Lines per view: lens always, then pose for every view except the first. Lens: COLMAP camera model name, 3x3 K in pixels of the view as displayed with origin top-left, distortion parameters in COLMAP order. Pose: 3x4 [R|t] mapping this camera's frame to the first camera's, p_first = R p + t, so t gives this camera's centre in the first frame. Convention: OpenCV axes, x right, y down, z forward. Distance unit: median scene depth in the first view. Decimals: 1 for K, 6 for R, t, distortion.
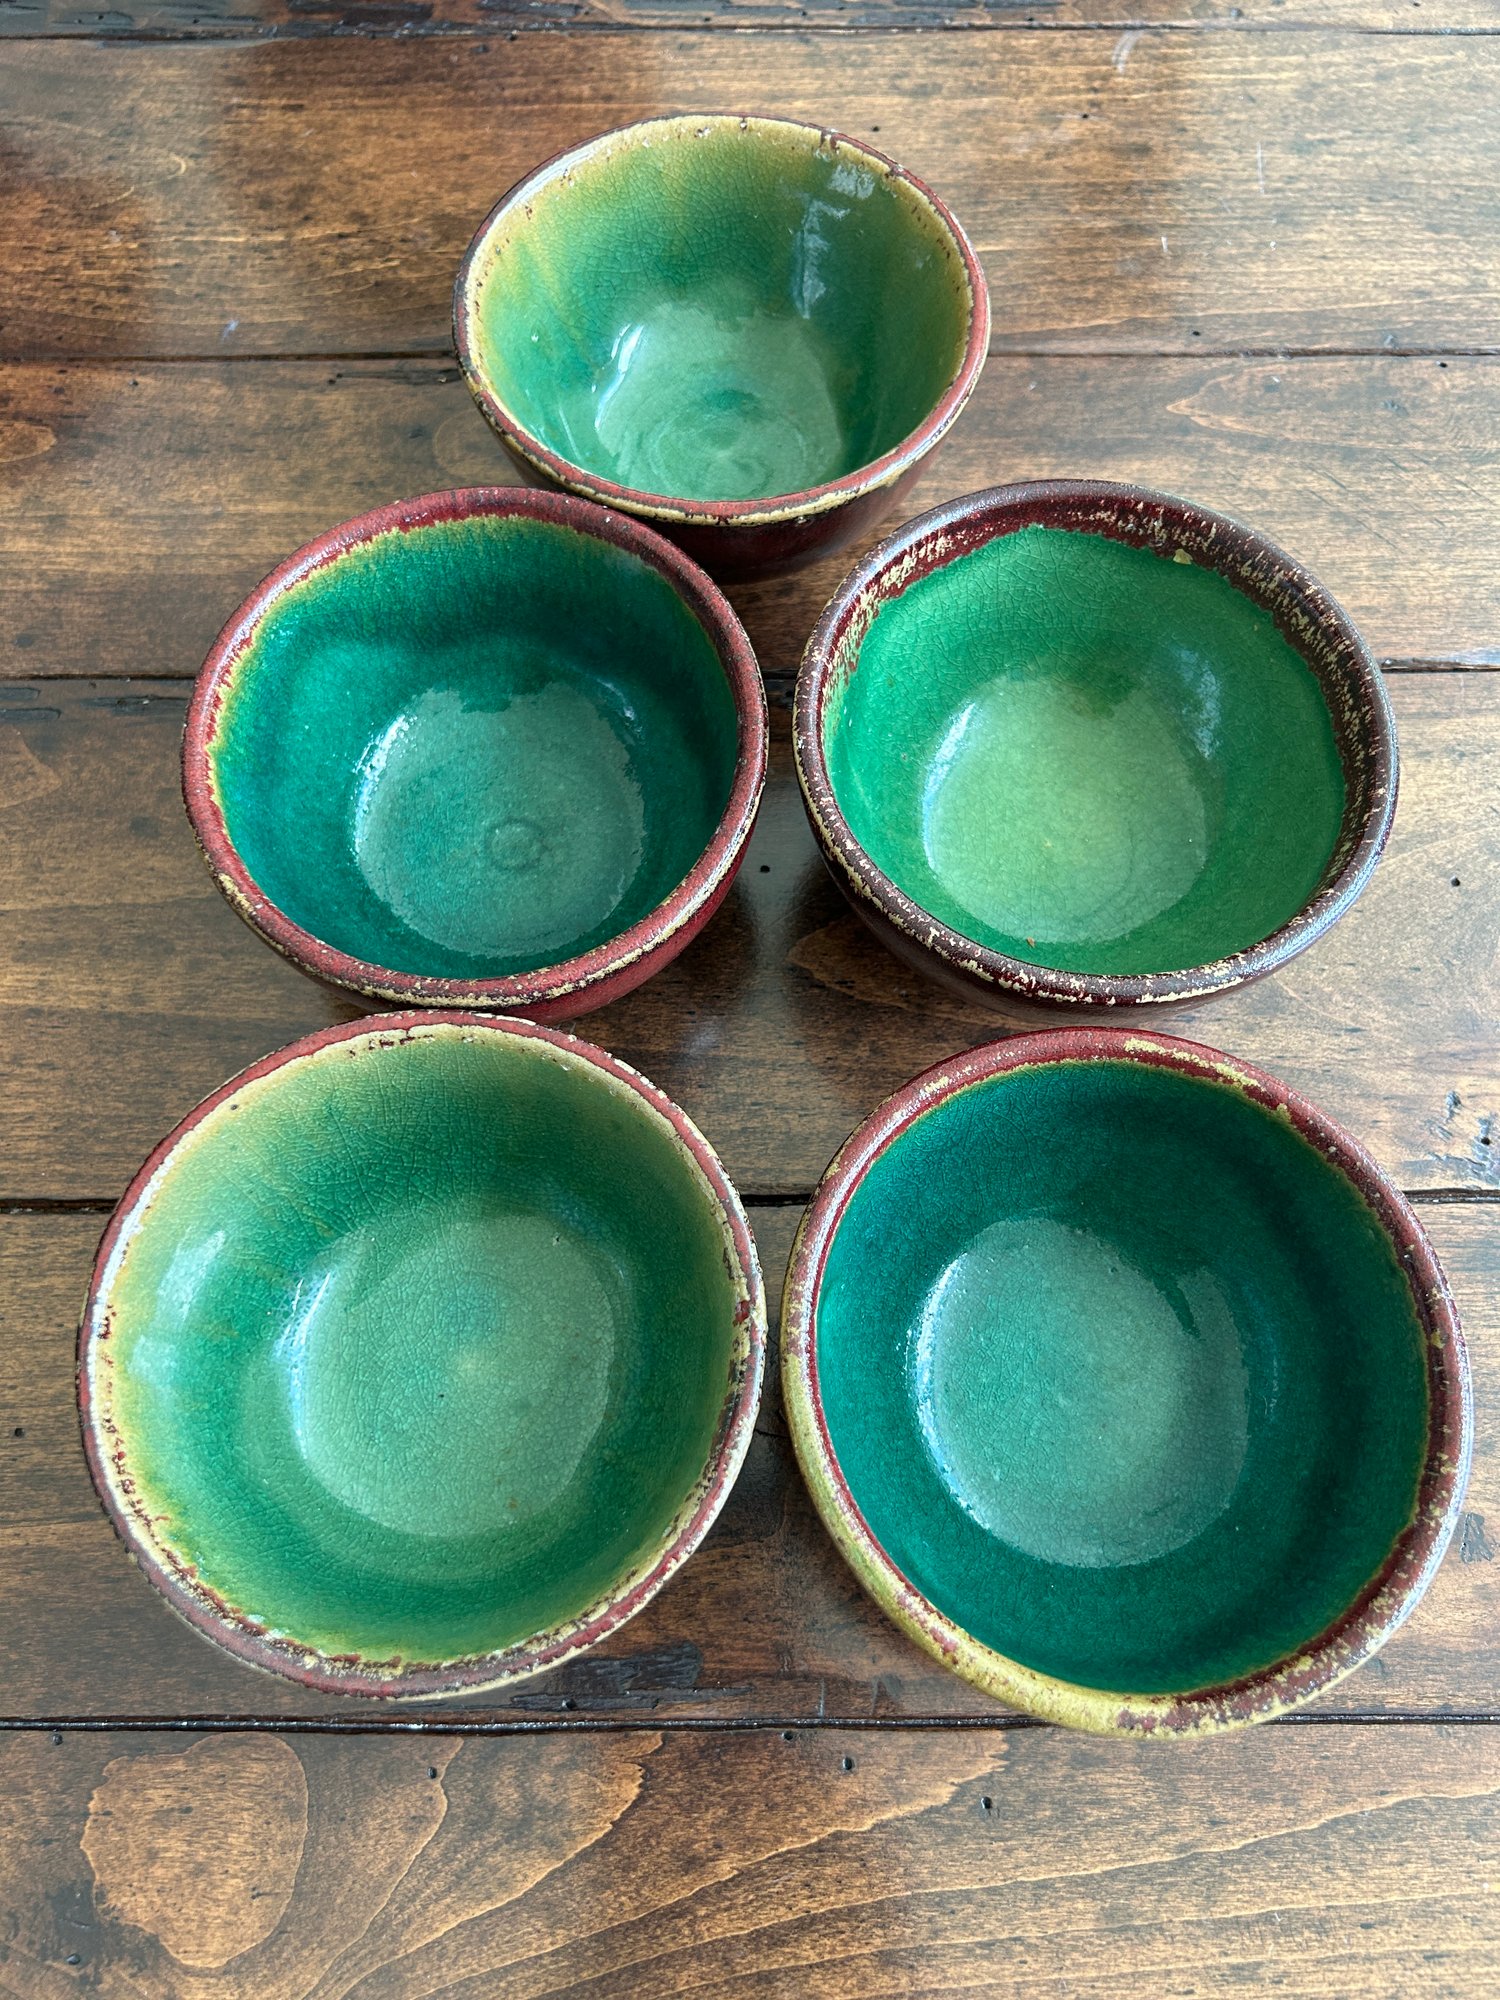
lens RADIAL K [[1529.0, 0, 735.2], [0, 1529.0, 989.6], [0, 0, 1]] dist [0.035494, -0.058346]
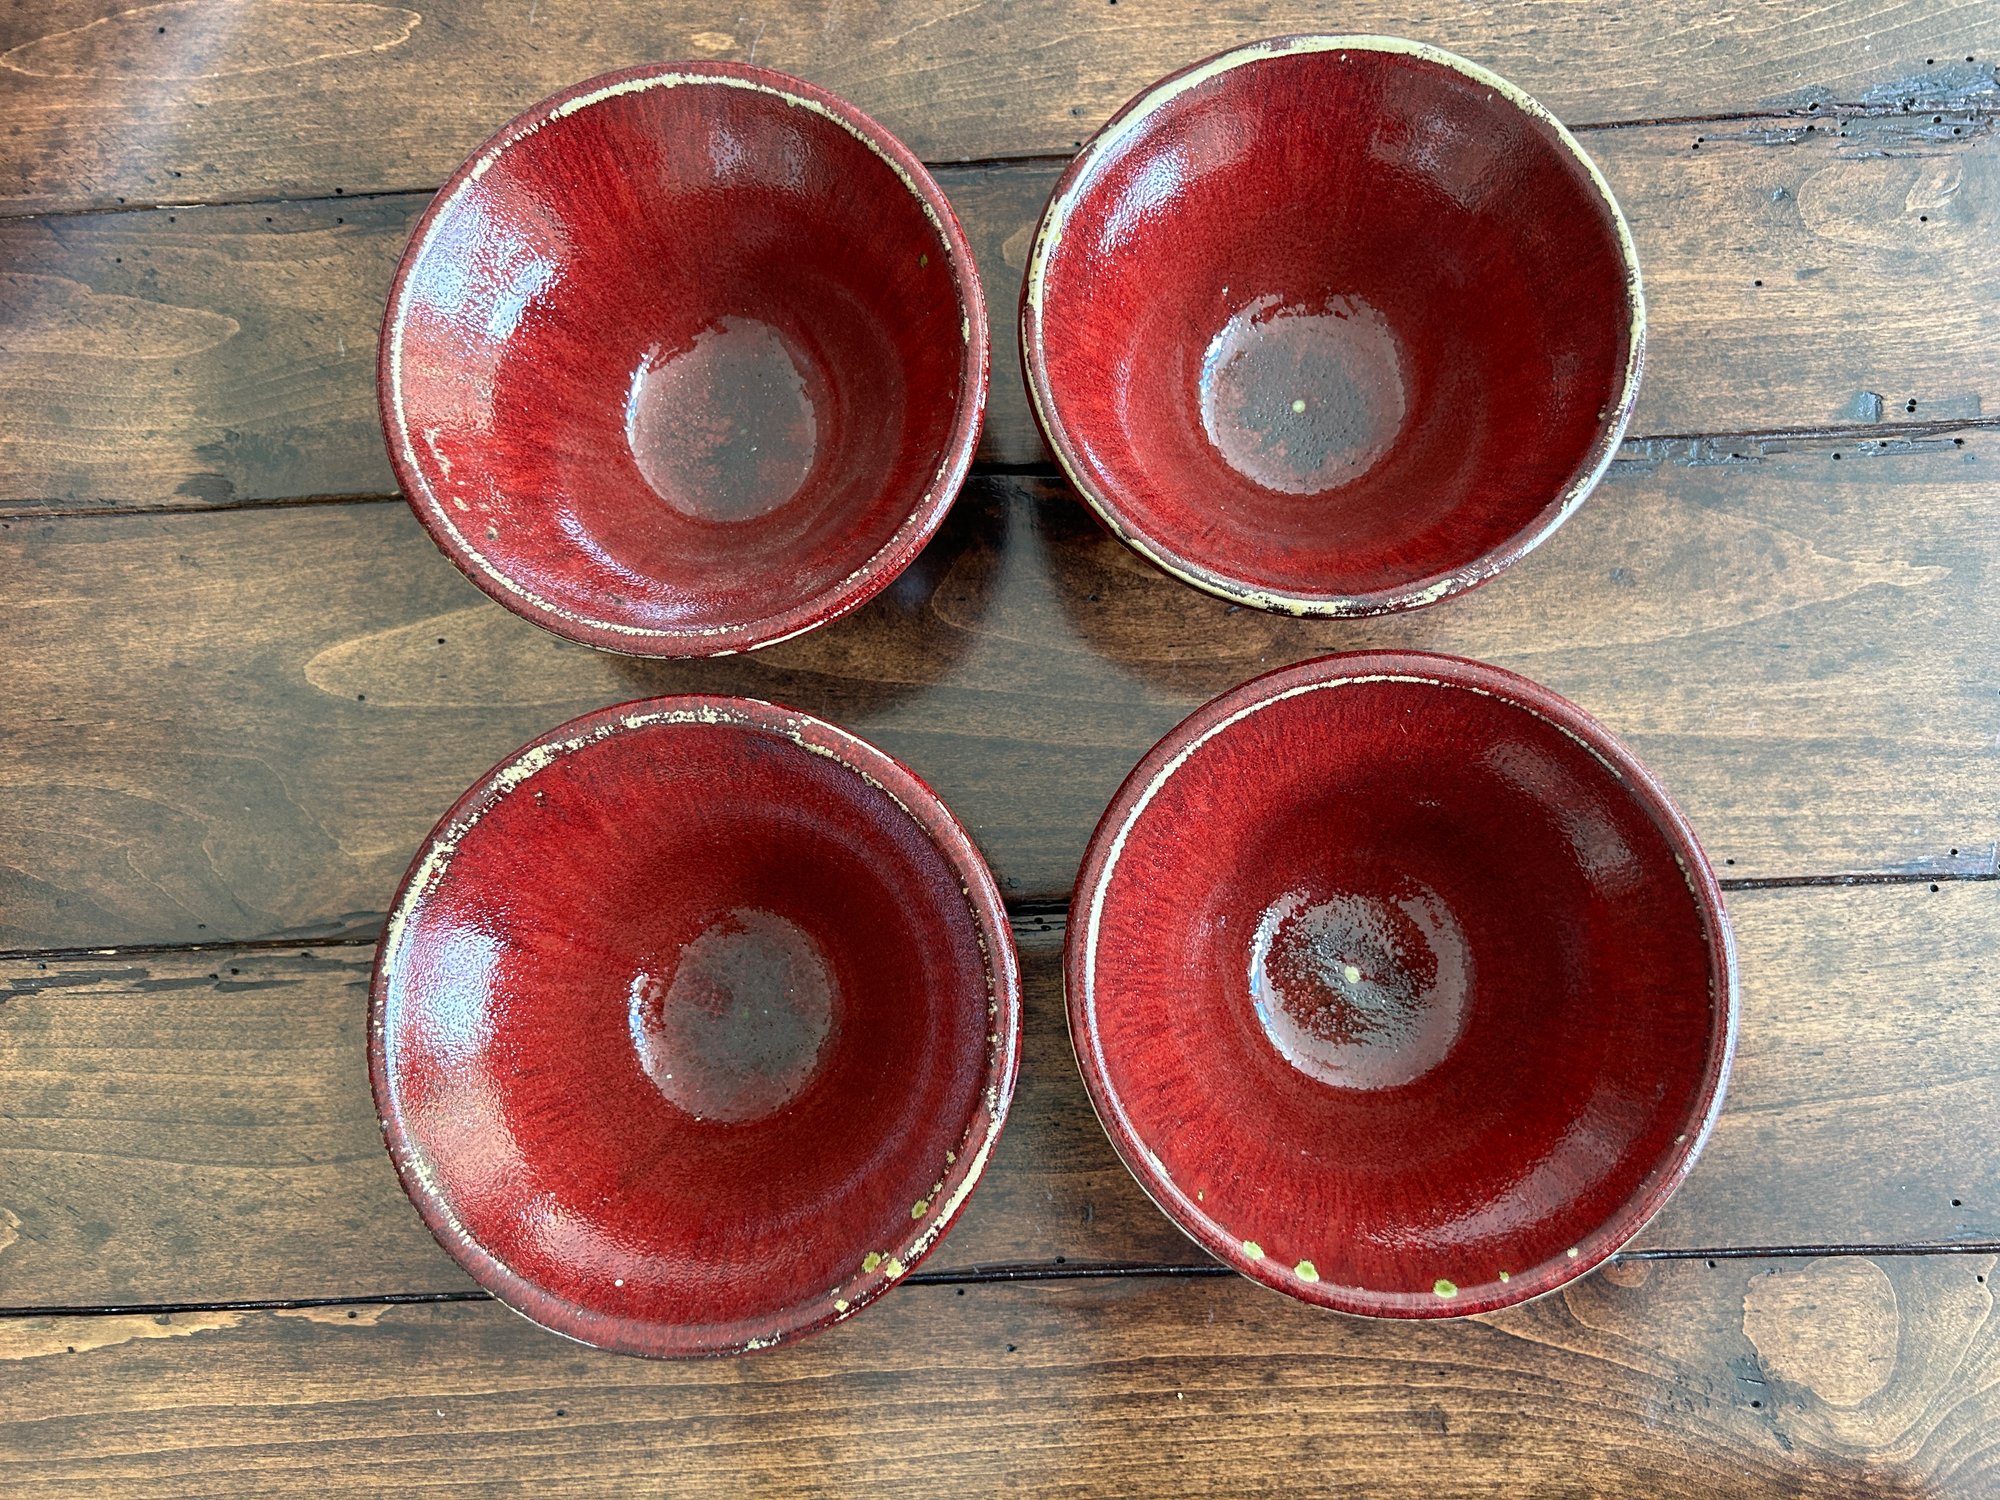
lens RADIAL K [[1529.0, 0, 1014.4], [0, 1529.0, 768.5], [0, 0, 1]] dist [0.035494, -0.058346]
pose [[0.998478, -0.034418, -0.043096, -0.884883], [0.043427, 0.972315, 0.229605, -0.280132], [0.034000, -0.231127, 0.972329, -0.273101]]
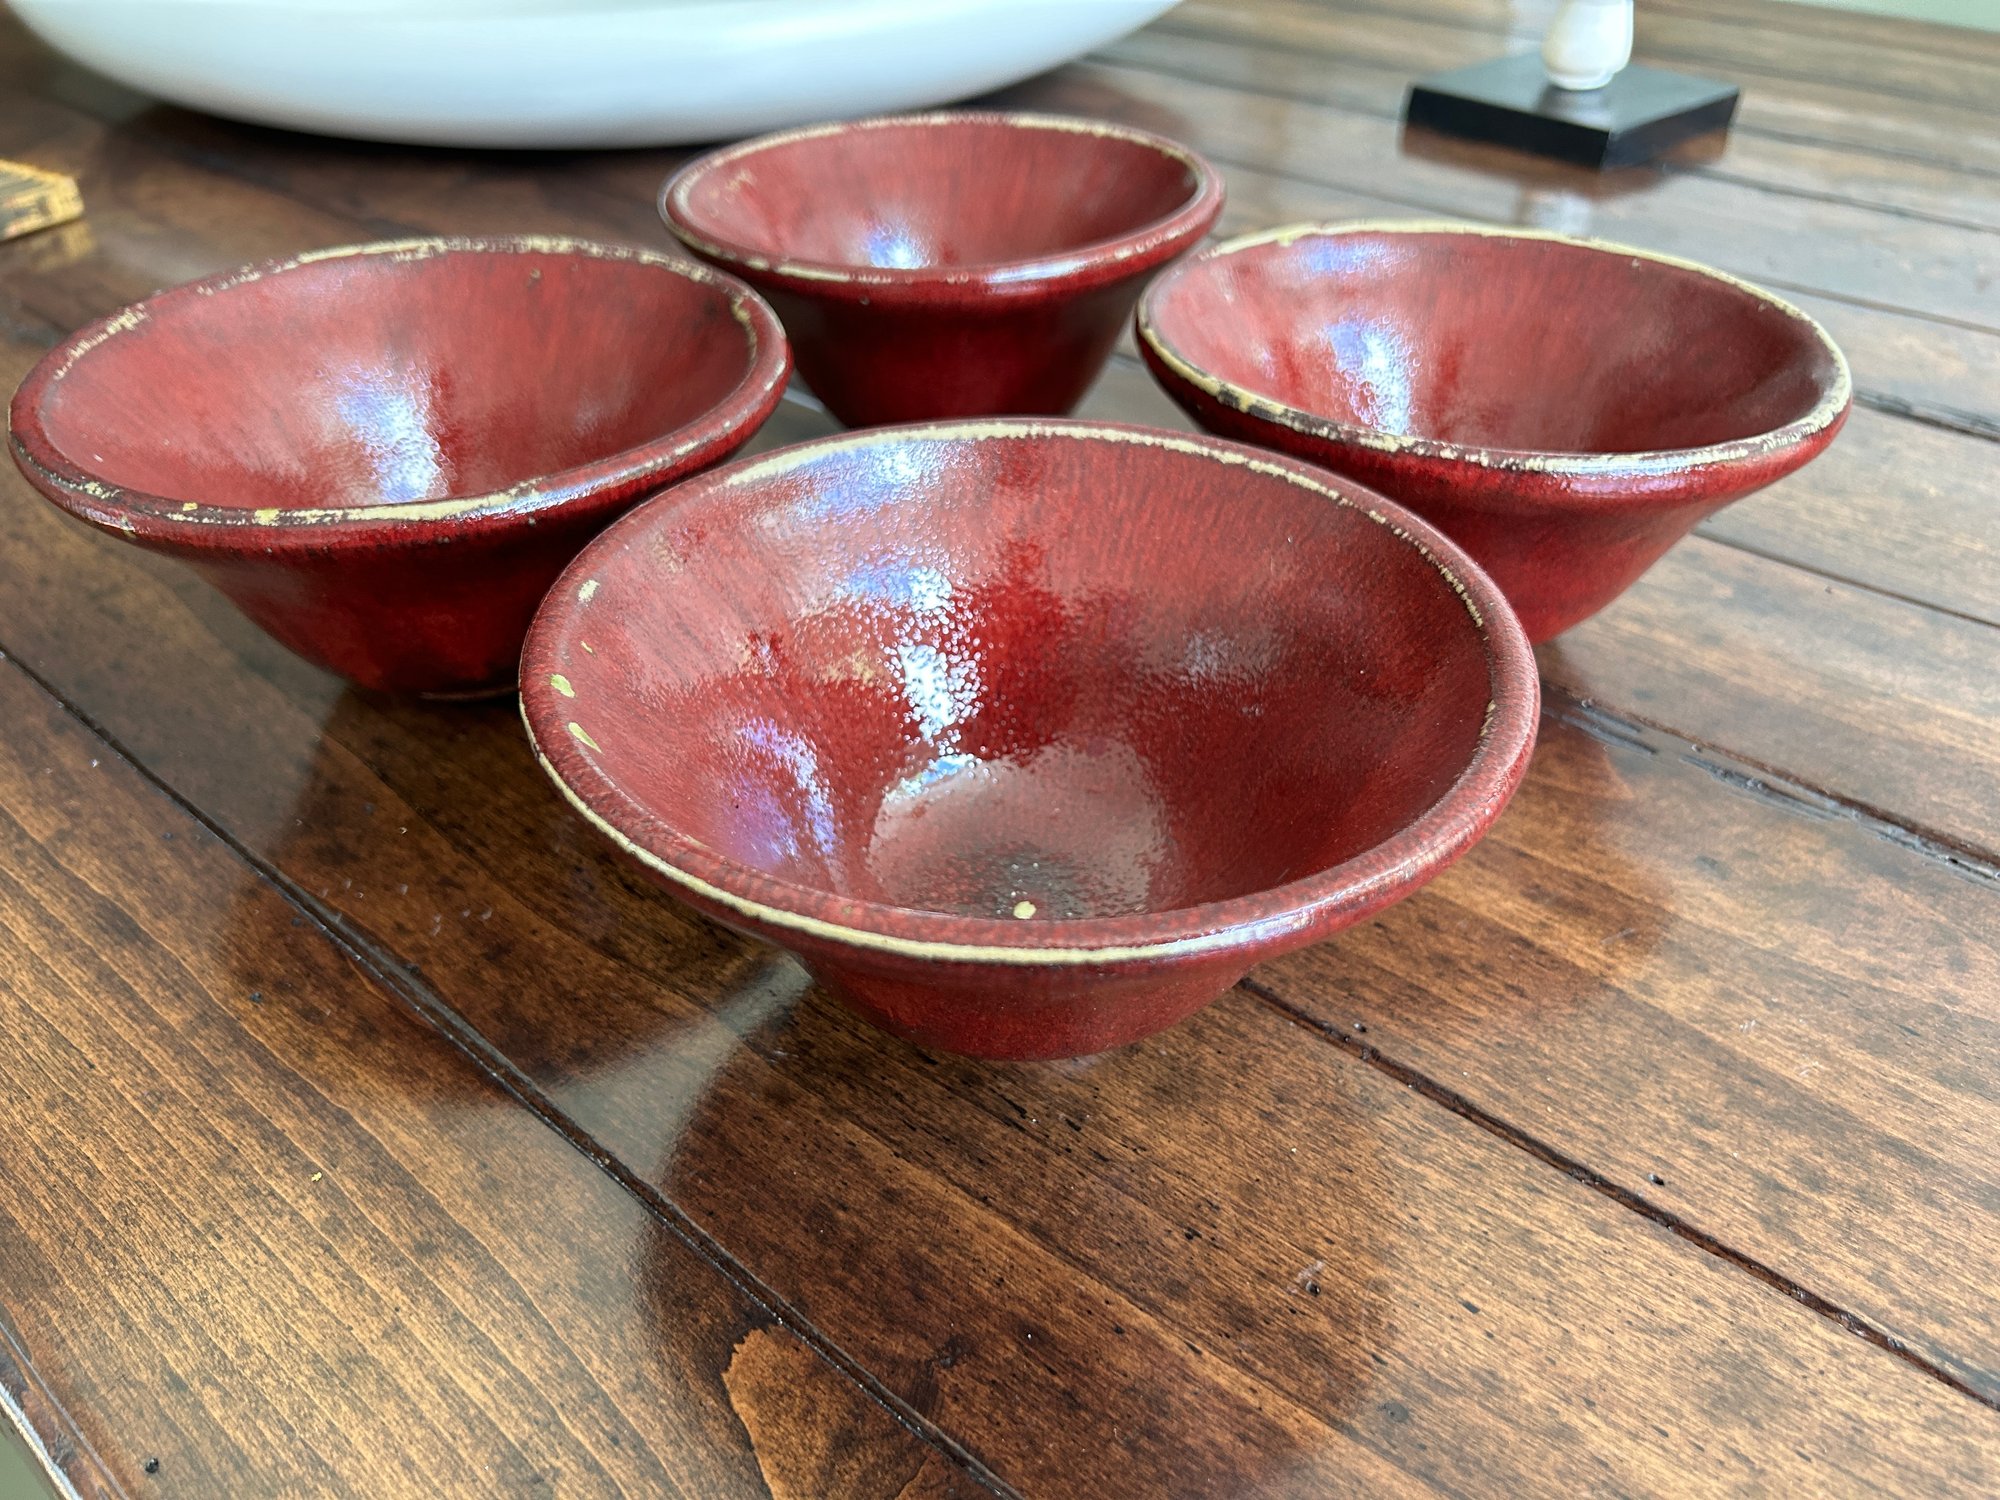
lens RADIAL K [[1529.0, 0, 1013.0], [0, 1529.0, 764.0], [0, 0, 1]] dist [0.035494, -0.058346]
pose [[0.750265, 0.388380, -0.535036, -0.258492], [-0.618286, 0.698778, -0.359766, 0.433408], [0.234145, 0.600725, 0.764398, 0.234149]]
